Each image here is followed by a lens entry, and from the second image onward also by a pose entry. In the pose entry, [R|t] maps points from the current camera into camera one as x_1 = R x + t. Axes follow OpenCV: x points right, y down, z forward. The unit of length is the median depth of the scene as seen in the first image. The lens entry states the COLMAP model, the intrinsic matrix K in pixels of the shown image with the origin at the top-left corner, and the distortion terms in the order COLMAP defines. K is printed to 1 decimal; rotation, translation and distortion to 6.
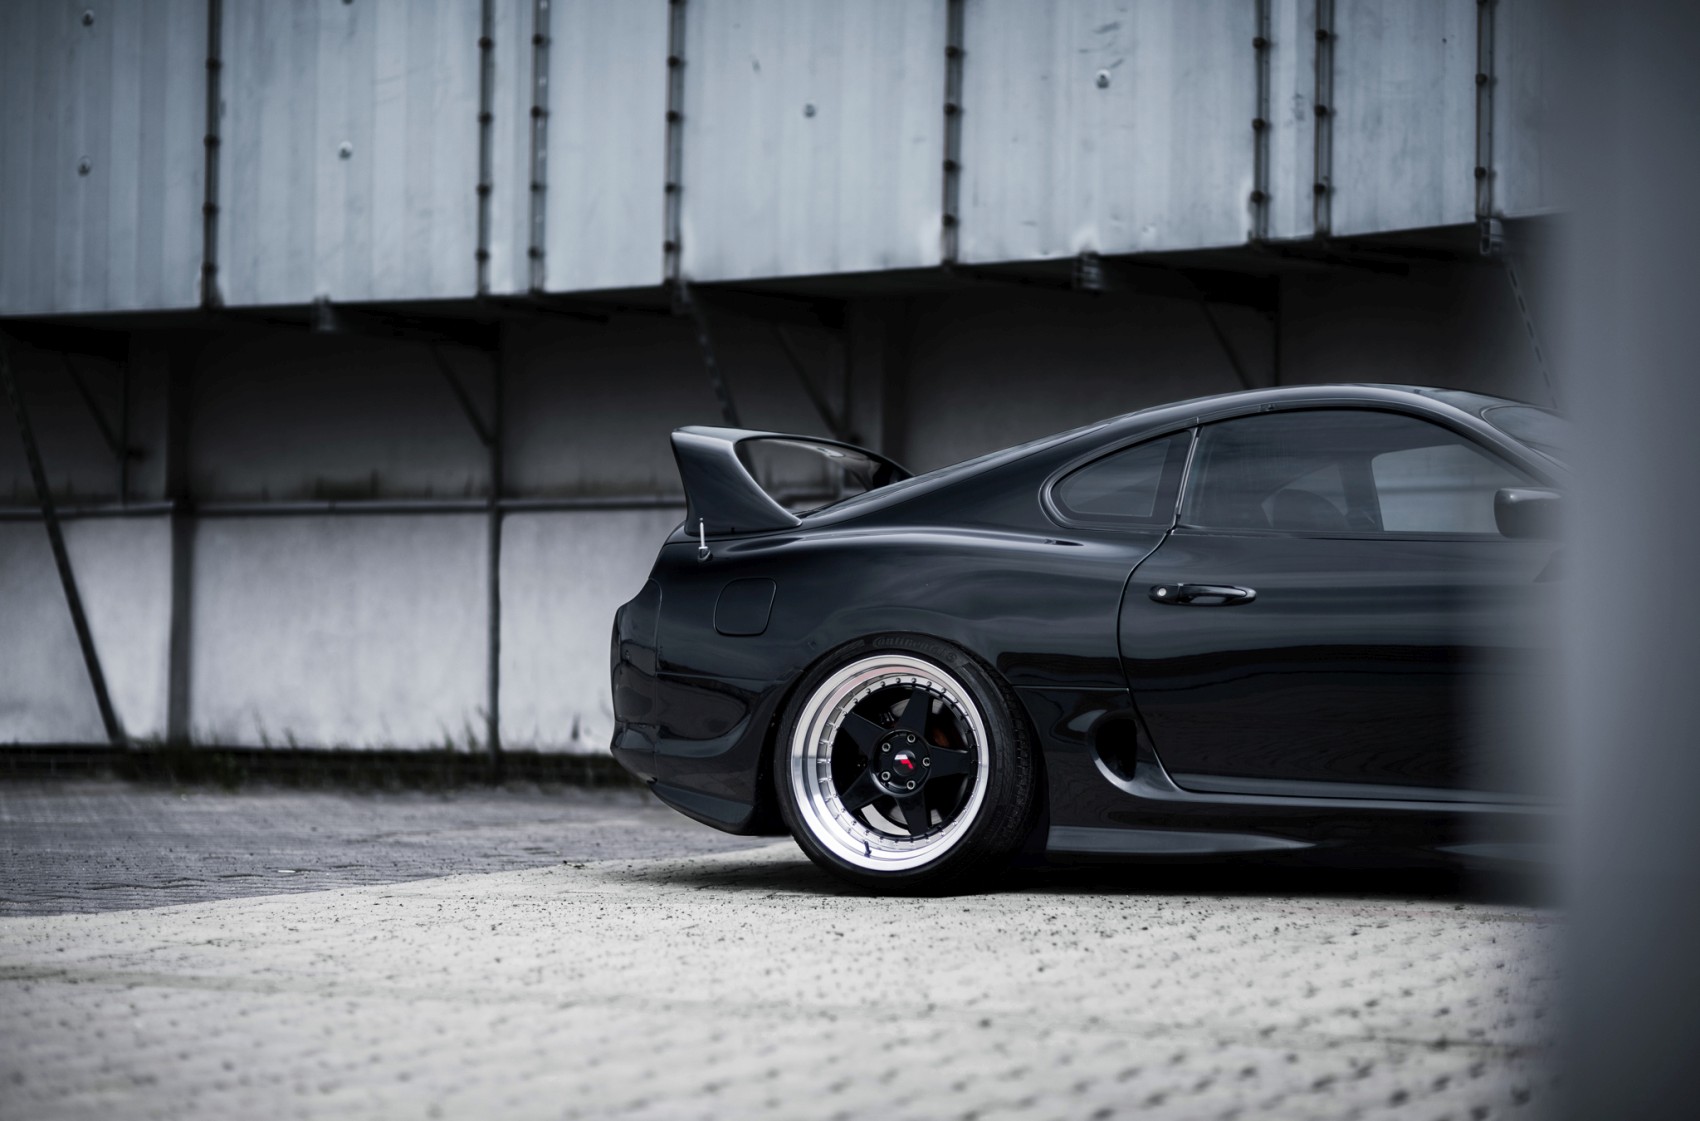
lens RADIAL K [[4209.8, 0, 850.0], [0, 4209.8, 560.5], [0, 0, 1]] dist [-0.068372, -0.536176]
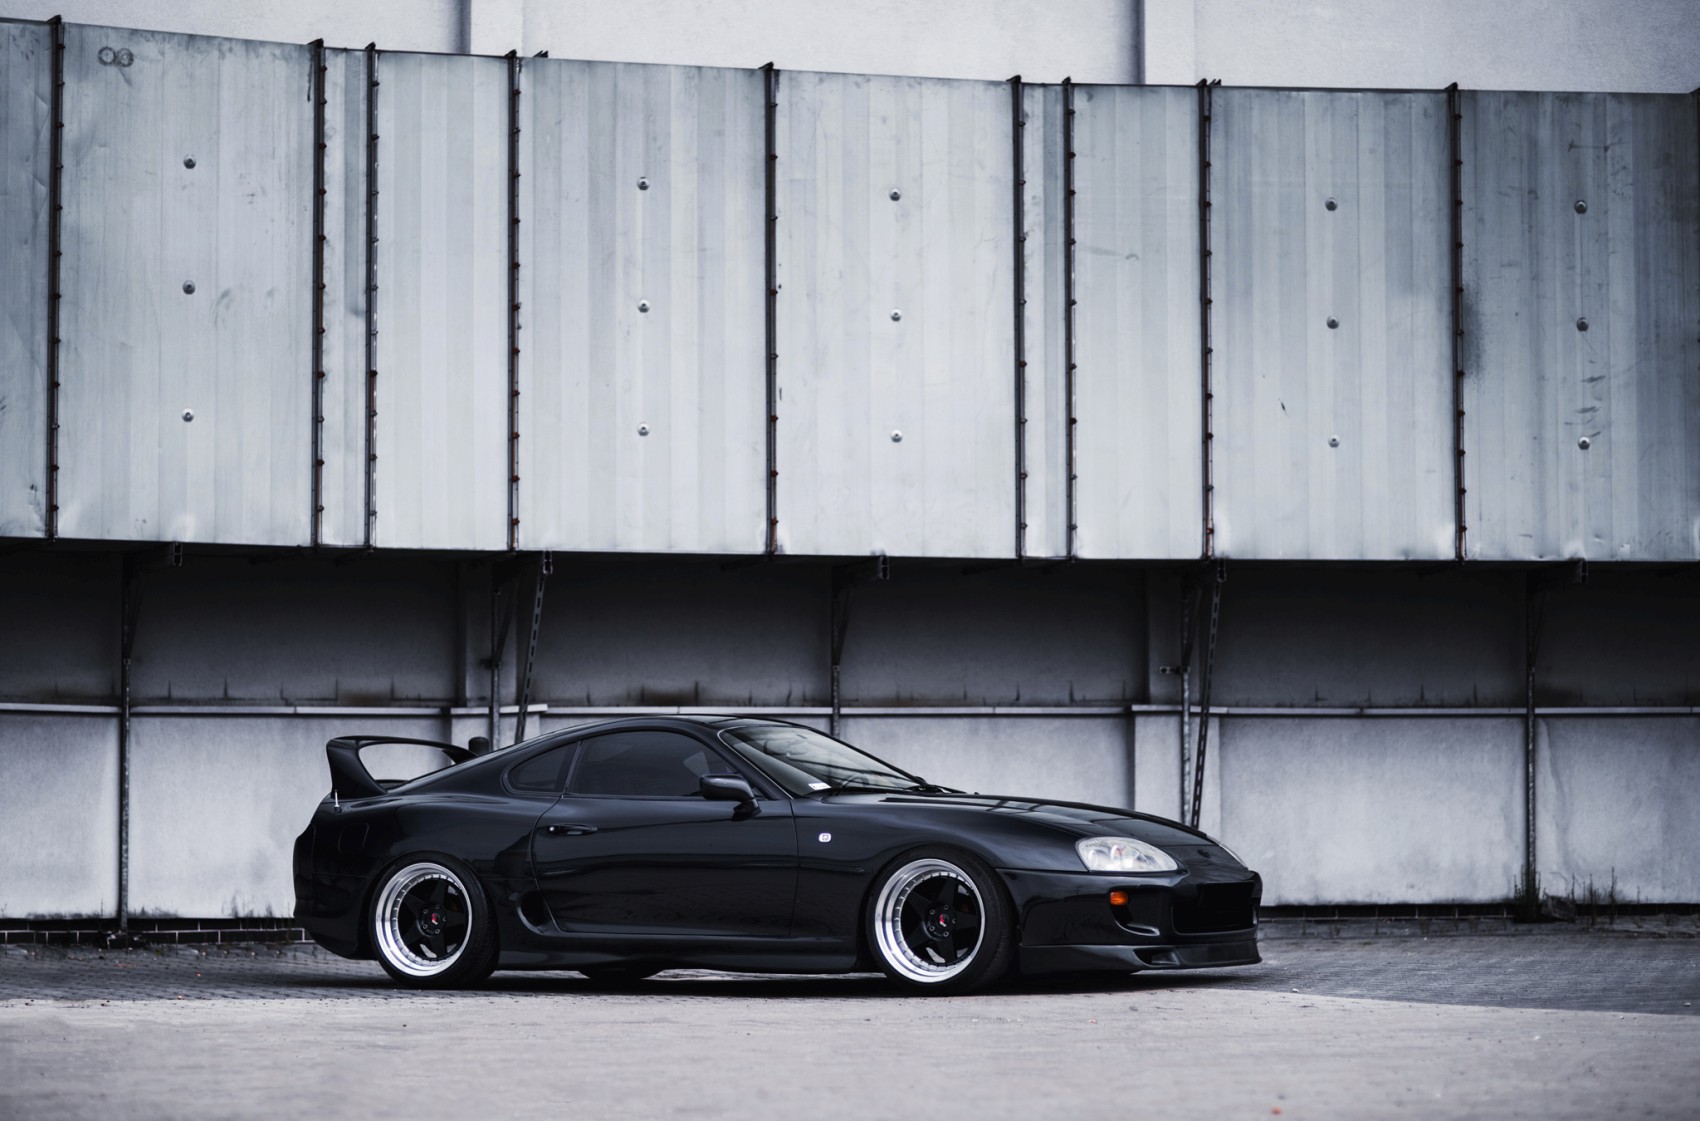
lens RADIAL K [[4209.8, 0, 850.0], [0, 4209.8, 560.5], [0, 0, 1]] dist [-0.068372, -0.536176]
pose [[0.697552, 0.041430, 0.715335, -1.190243], [-0.005577, 0.998611, -0.052397, 0.007586], [-0.716512, 0.032560, 0.696814, 0.141171]]
